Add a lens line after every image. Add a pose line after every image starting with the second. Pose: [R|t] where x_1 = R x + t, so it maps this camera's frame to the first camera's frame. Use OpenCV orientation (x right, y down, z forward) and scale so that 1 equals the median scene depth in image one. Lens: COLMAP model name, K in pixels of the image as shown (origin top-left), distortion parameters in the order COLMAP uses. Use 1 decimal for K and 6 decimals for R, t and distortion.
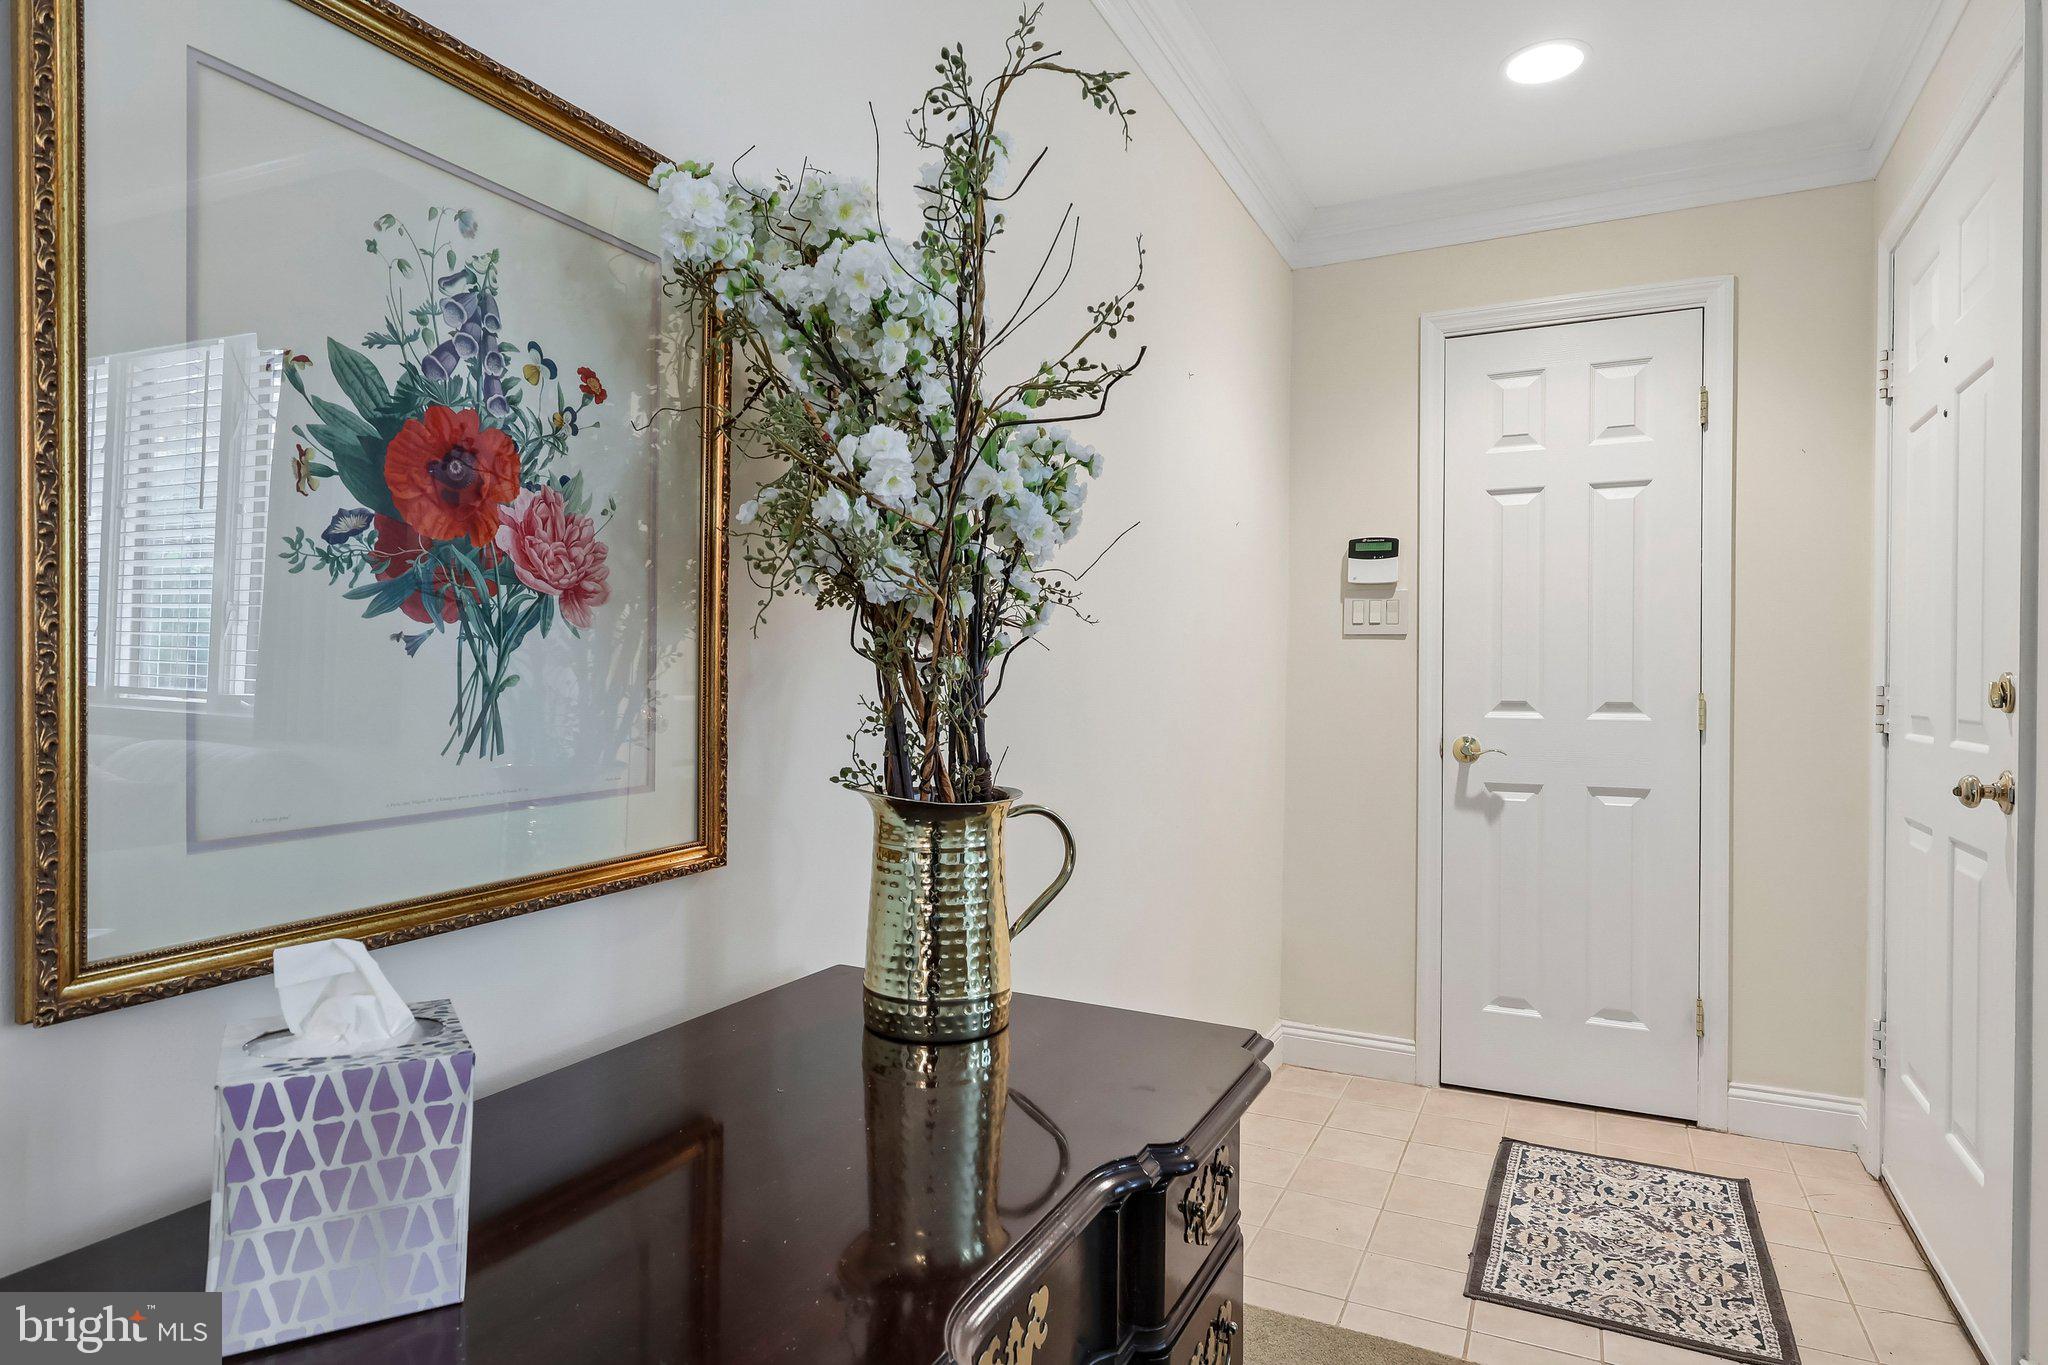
lens RADIAL K [[1139.2, 0, 1020.9], [0, 1139.2, 684.0], [0, 0, 1]] dist [-0.012051, 0.002712]
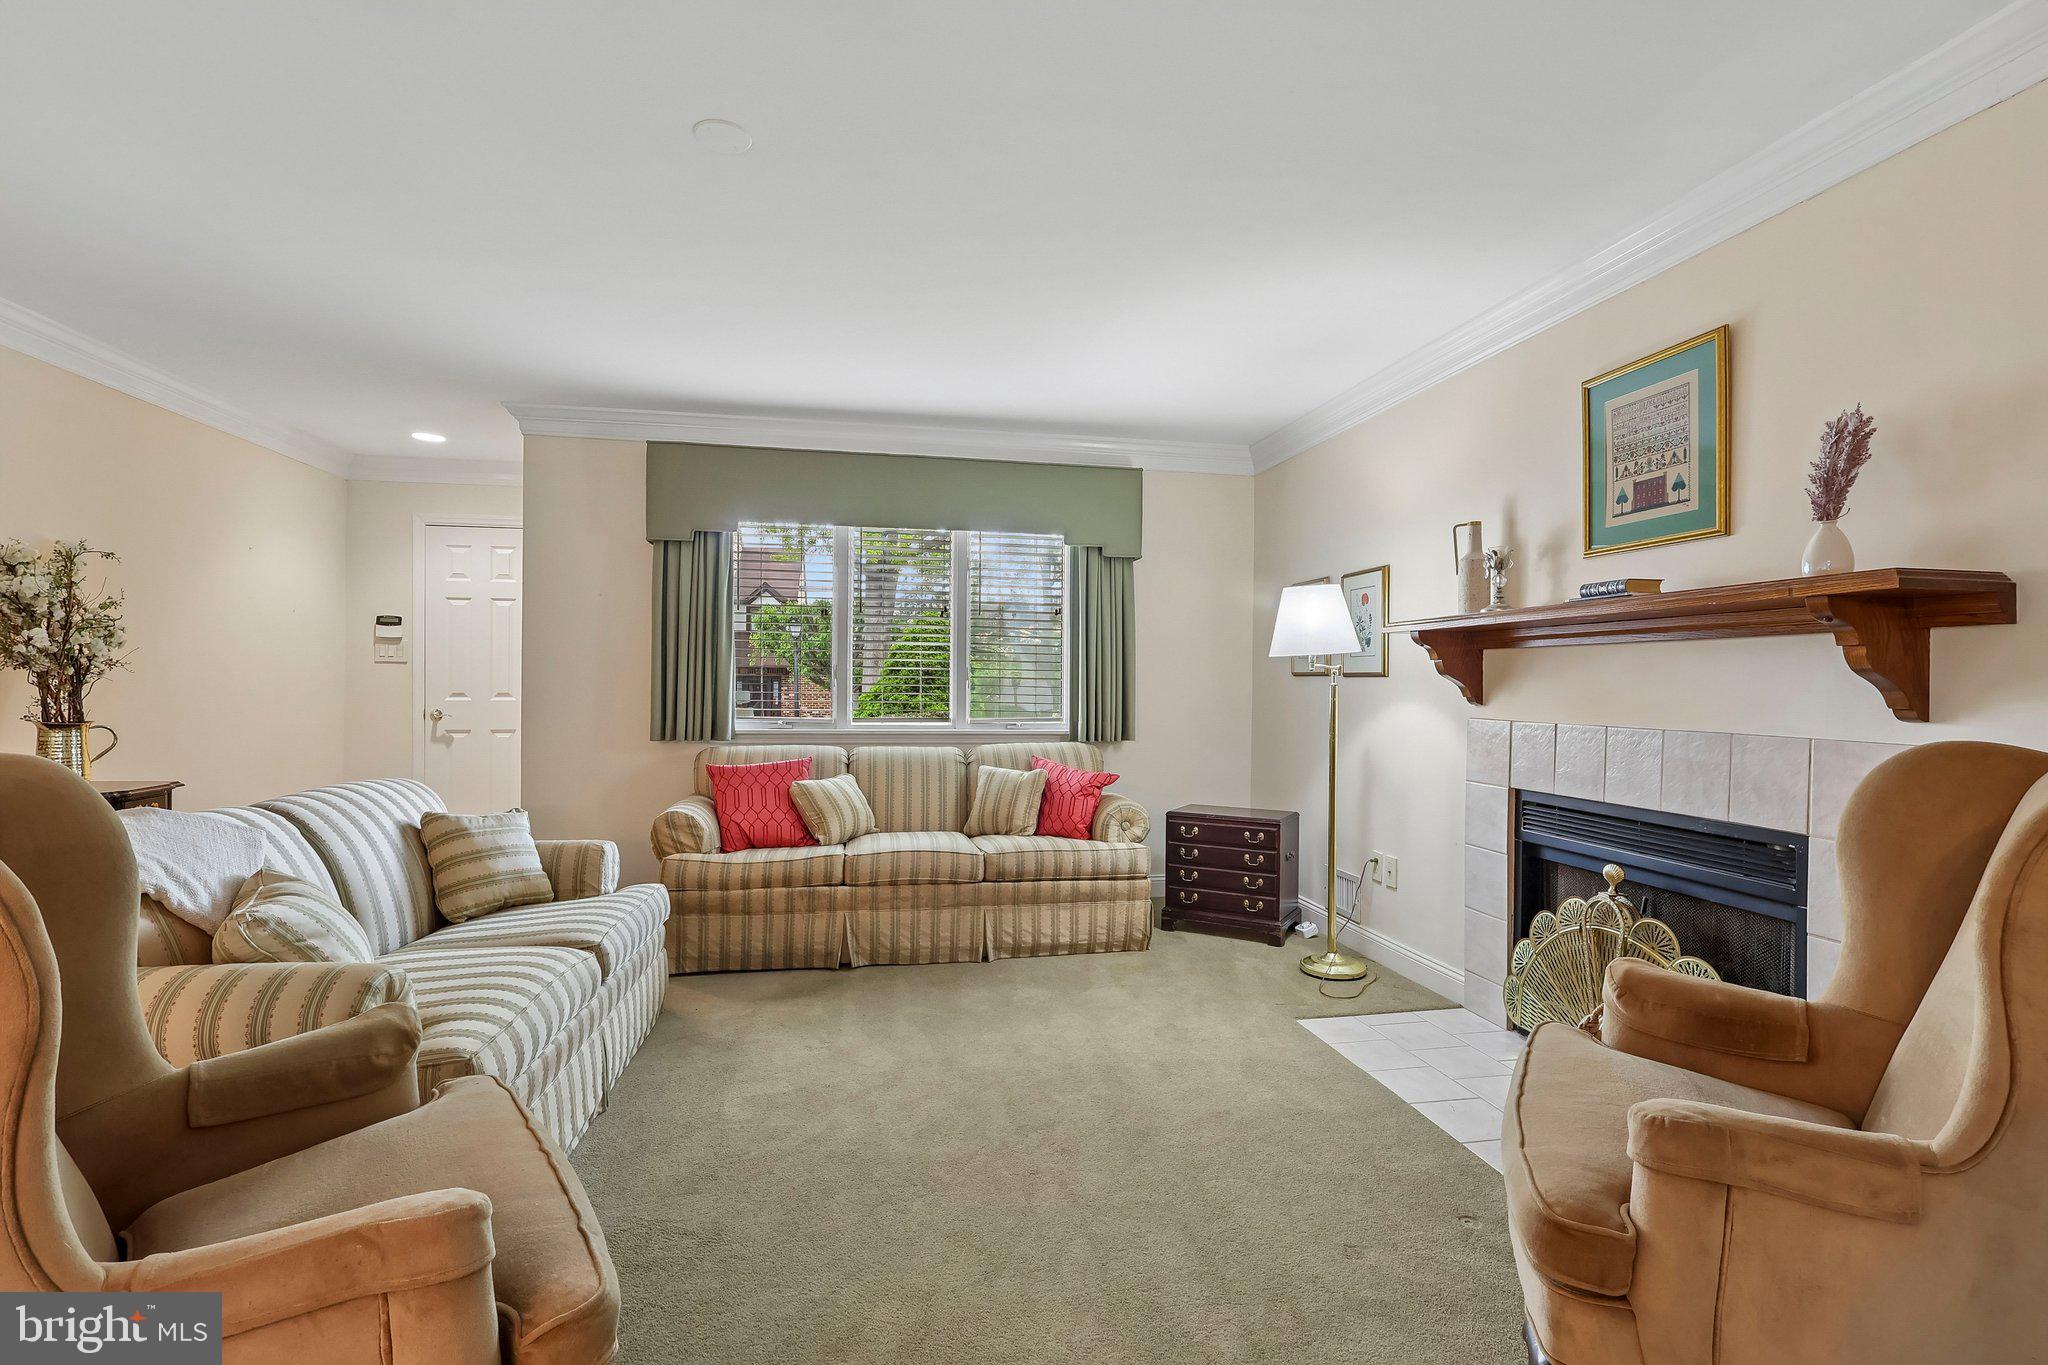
lens RADIAL K [[962.2, 0, 1039.2], [0, 962.2, 684.9], [0, 0, 1]] dist [0.006300, -0.003797]
pose [[0.797856, -0.006269, 0.602815, 0.561937], [0.000103, 0.999947, 0.010262, -0.055032], [-0.602848, -0.008126, 0.797815, -3.350695]]
